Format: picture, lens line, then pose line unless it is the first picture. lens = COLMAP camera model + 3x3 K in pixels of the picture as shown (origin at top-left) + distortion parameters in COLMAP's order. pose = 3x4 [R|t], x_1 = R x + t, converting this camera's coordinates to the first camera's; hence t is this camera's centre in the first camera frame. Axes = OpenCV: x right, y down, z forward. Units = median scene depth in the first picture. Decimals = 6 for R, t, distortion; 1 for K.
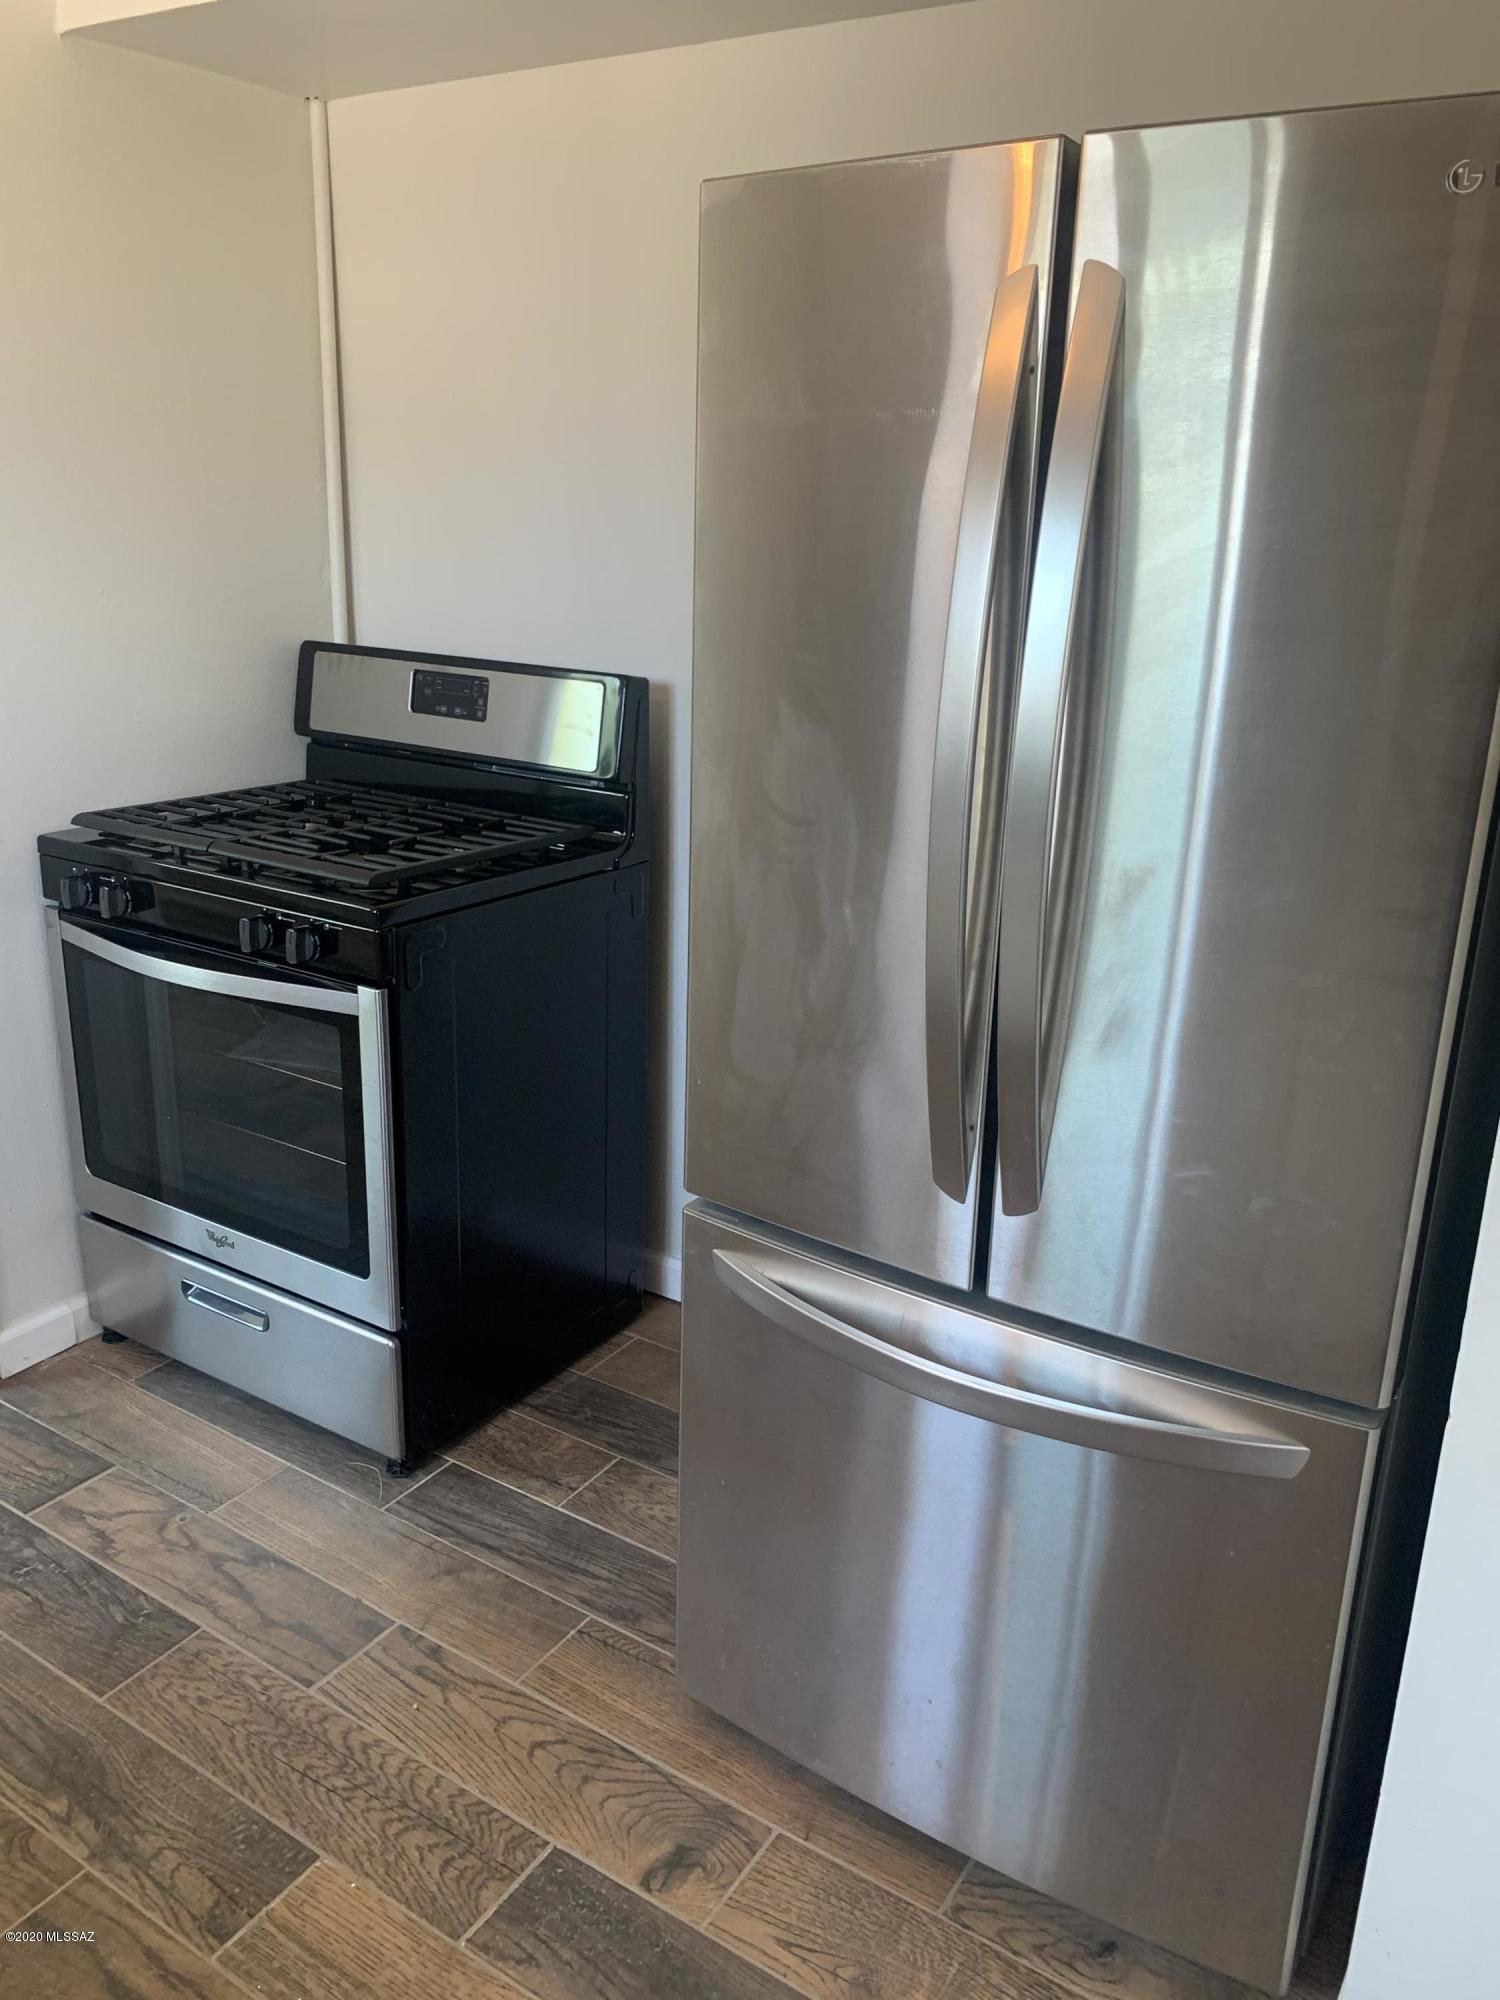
lens RADIAL K [[1528.0, 0, 763.5], [0, 1528.0, 1005.4], [0, 0, 1]] dist [0.004443, -0.004010]
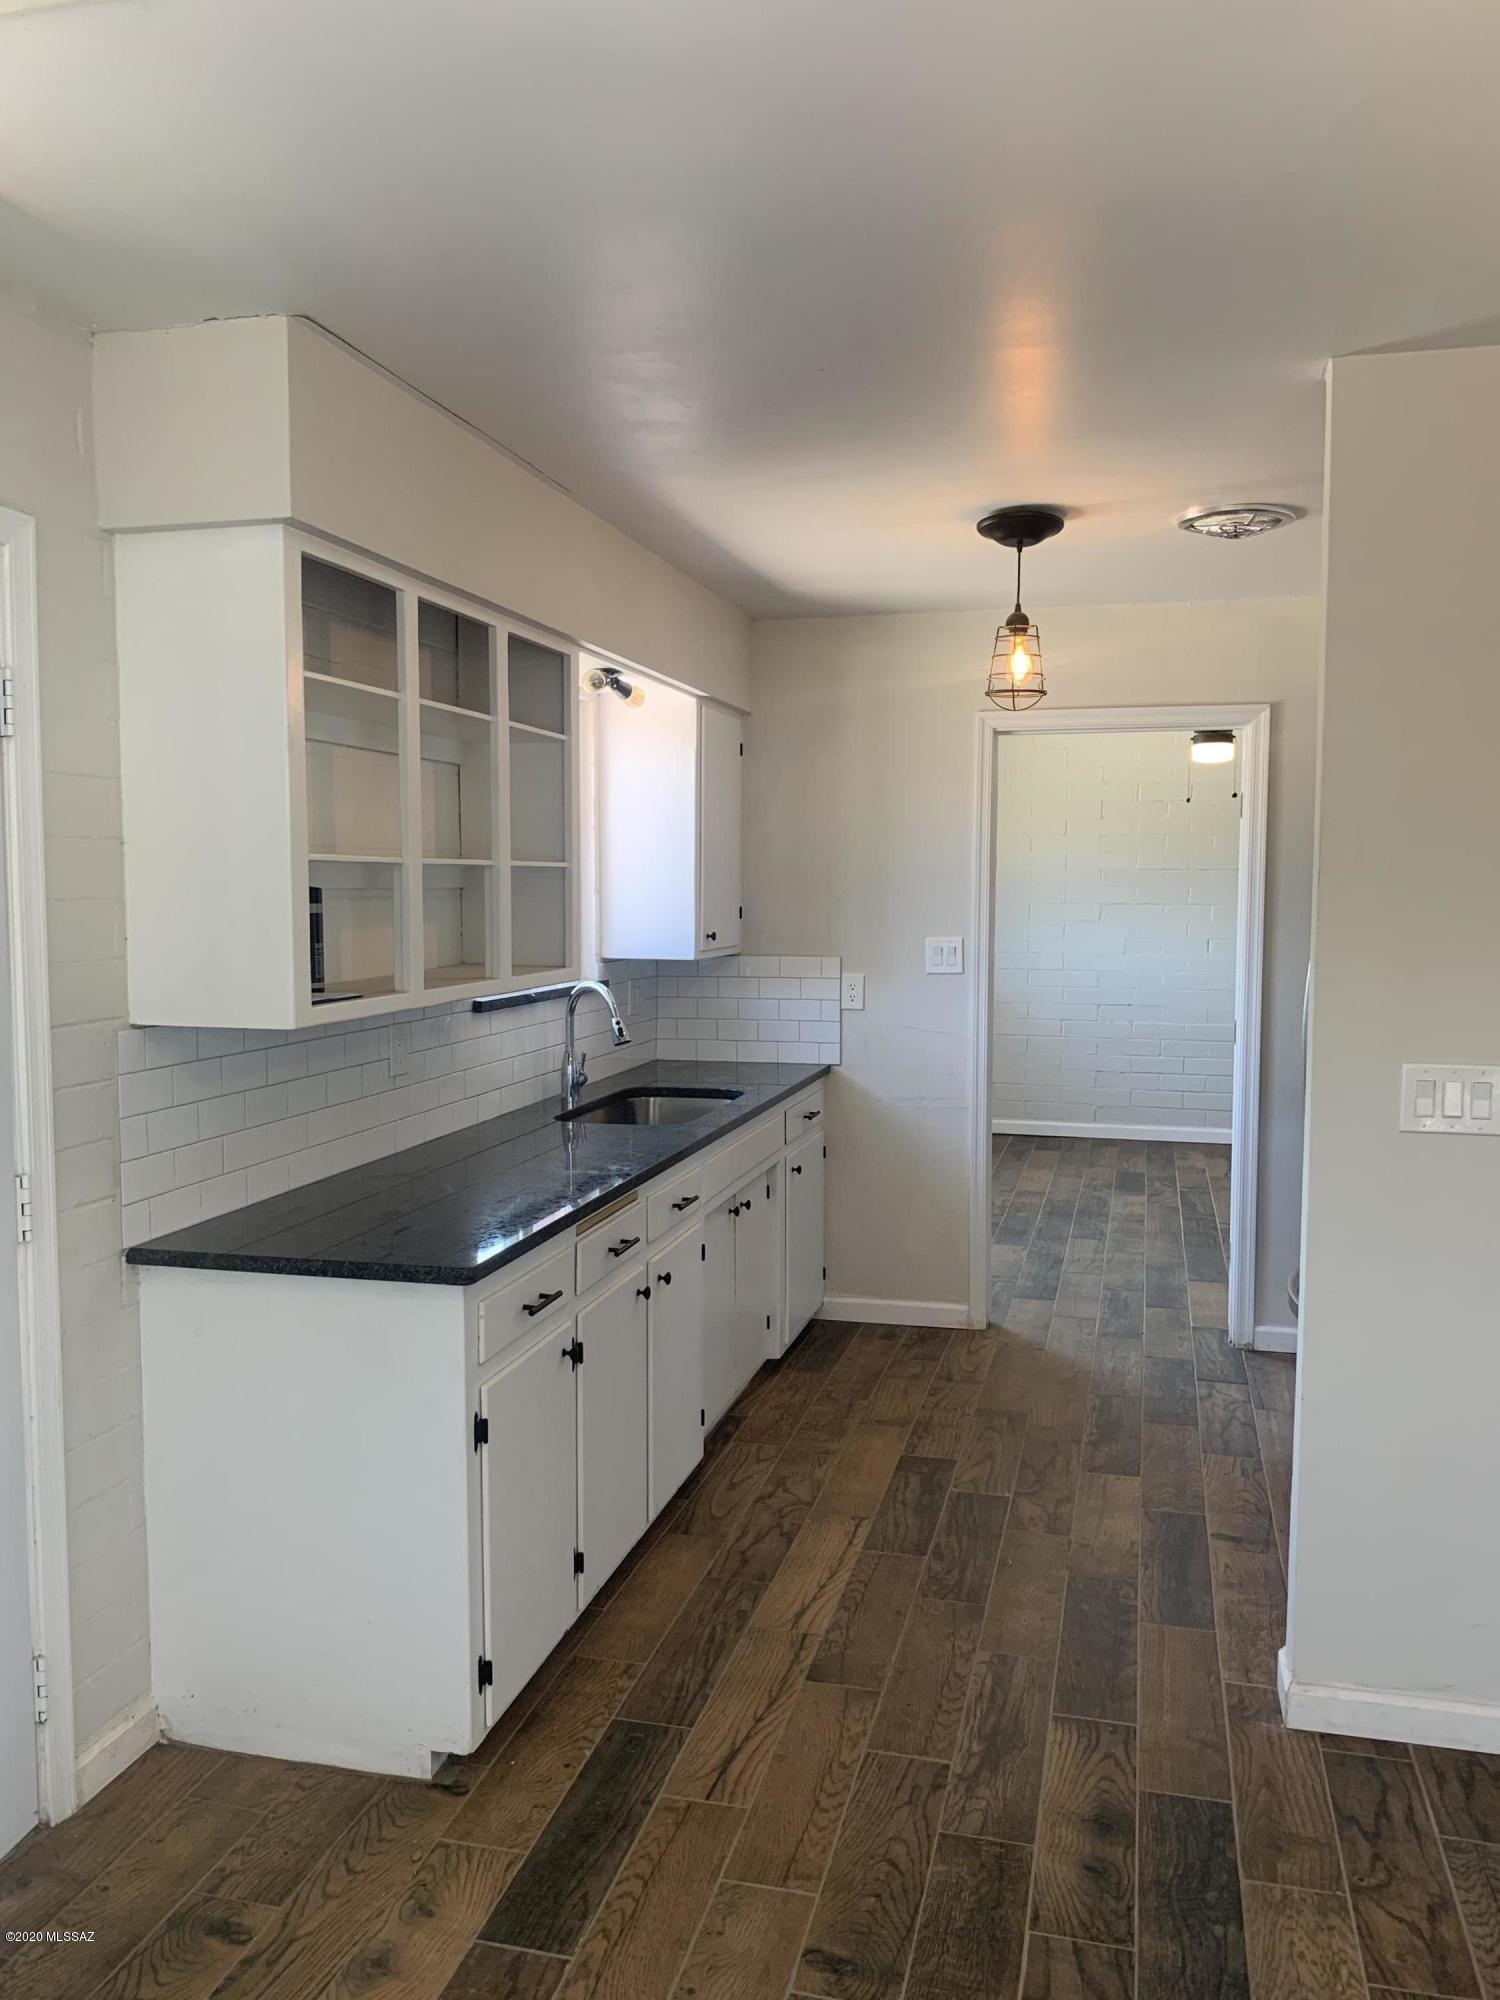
lens RADIAL K [[1528.0, 0, 763.5], [0, 1528.0, 1005.4], [0, 0, 1]] dist [0.004443, -0.004010]
pose [[0.320280, 0.056167, -0.945656, 1.697797], [-0.294711, 0.954613, -0.043115, 0.145859], [0.900315, 0.292504, 0.322297, -0.471676]]
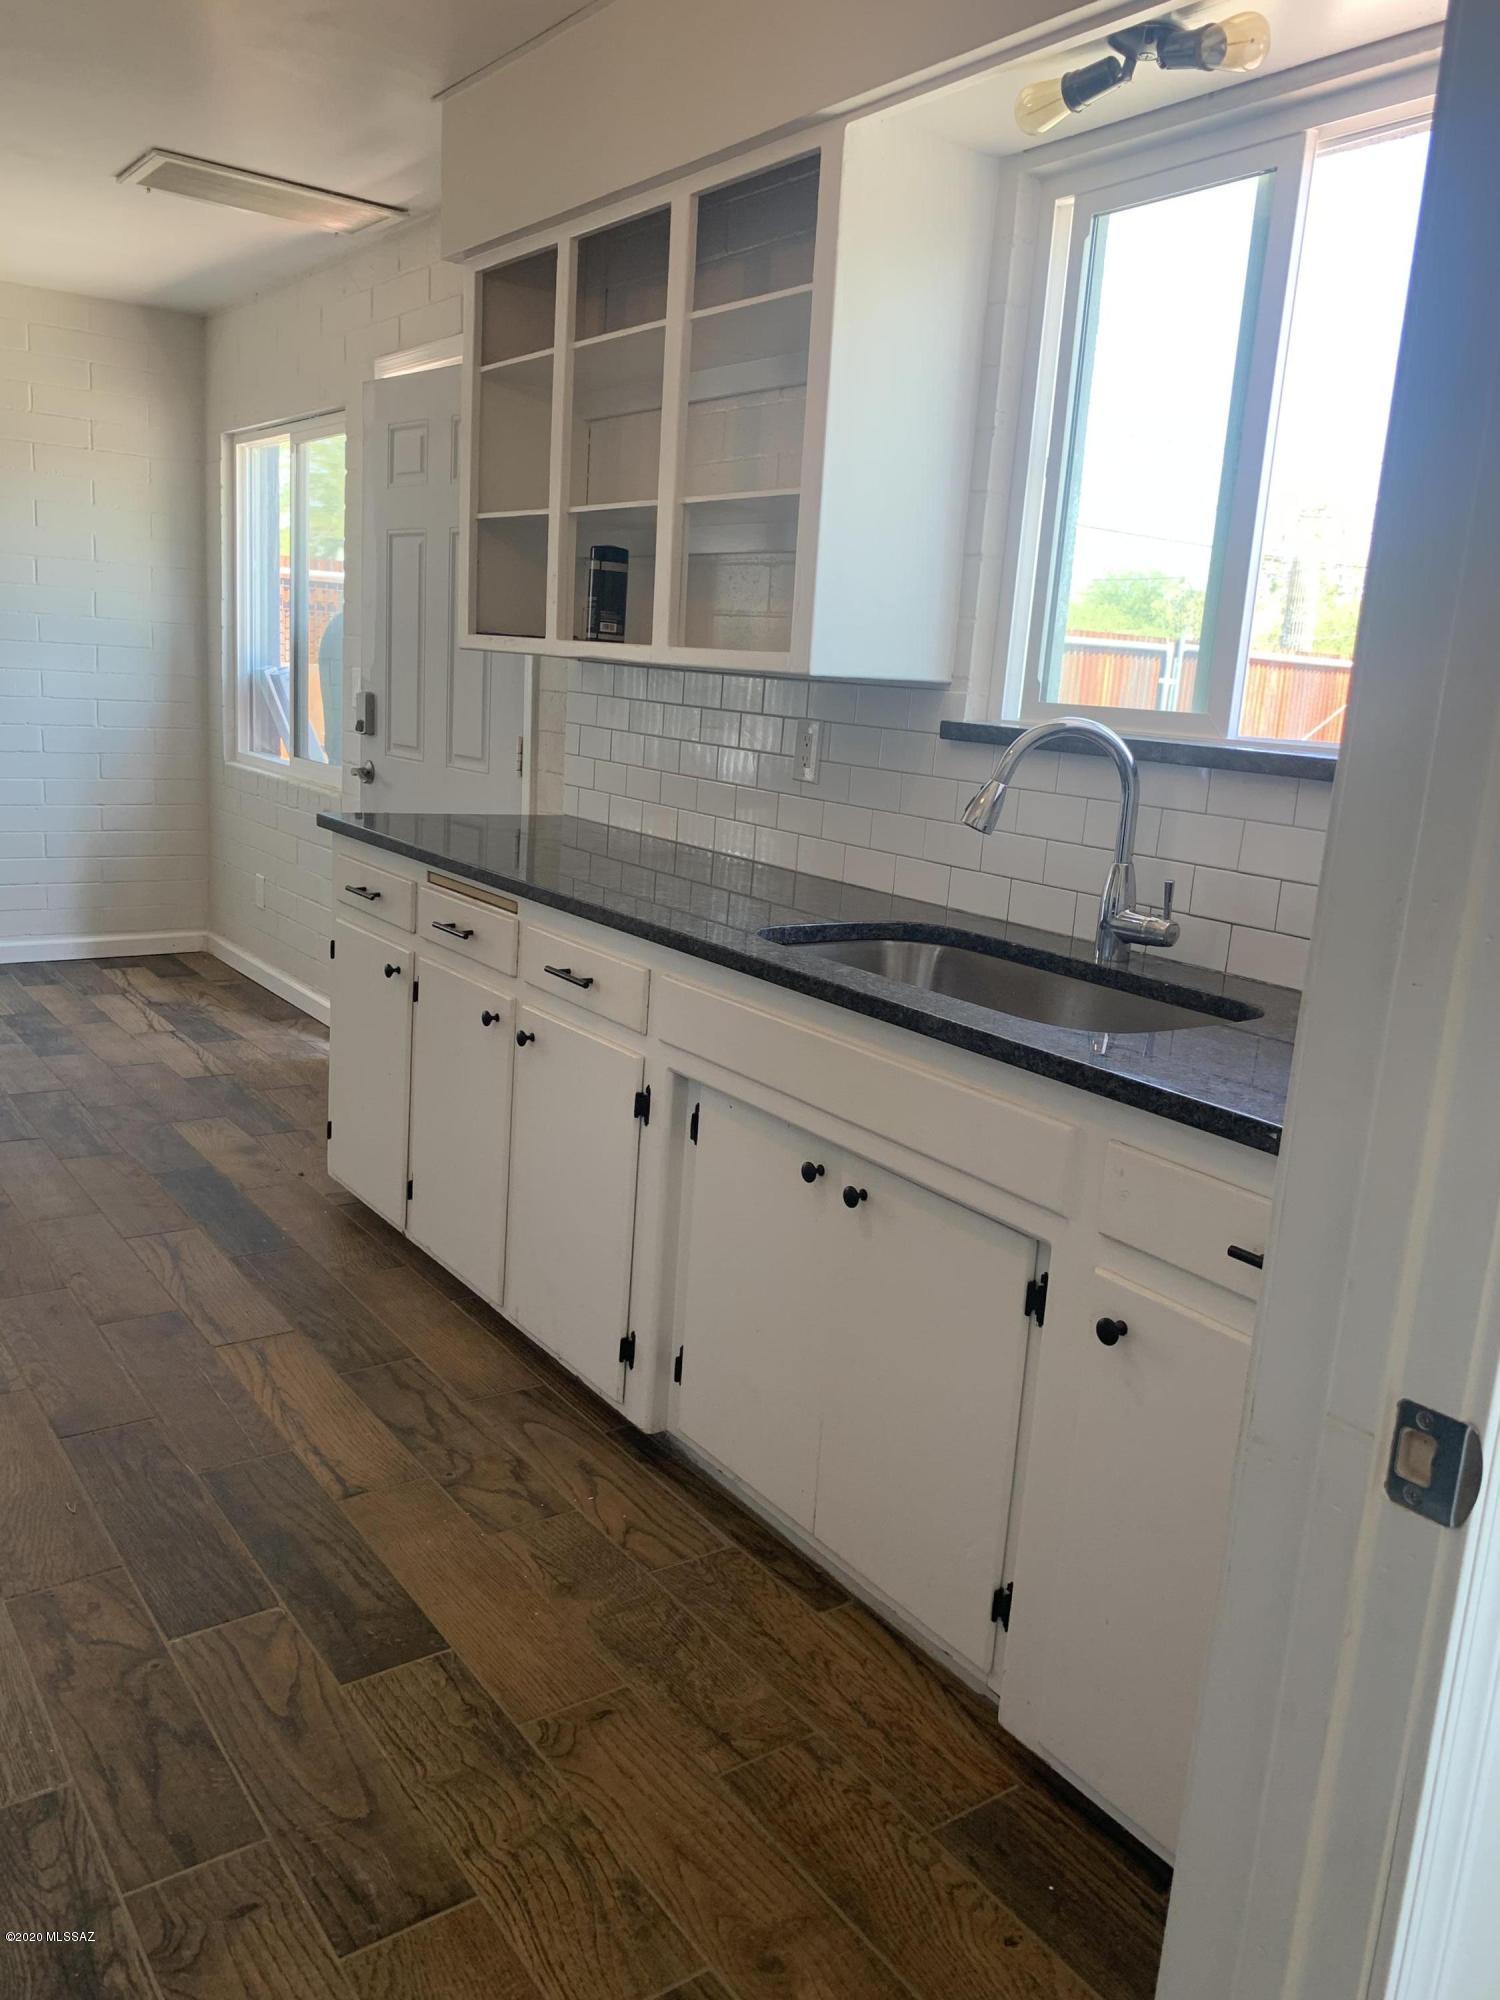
lens RADIAL K [[1528.0, 0, 763.5], [0, 1528.0, 1005.4], [0, 0, 1]] dist [0.004443, -0.004010]
pose [[-0.930209, -0.161398, 0.329639, -1.031851], [0.028187, 0.864058, 0.502602, -0.373304], [-0.365946, 0.476816, -0.799206, 1.346845]]
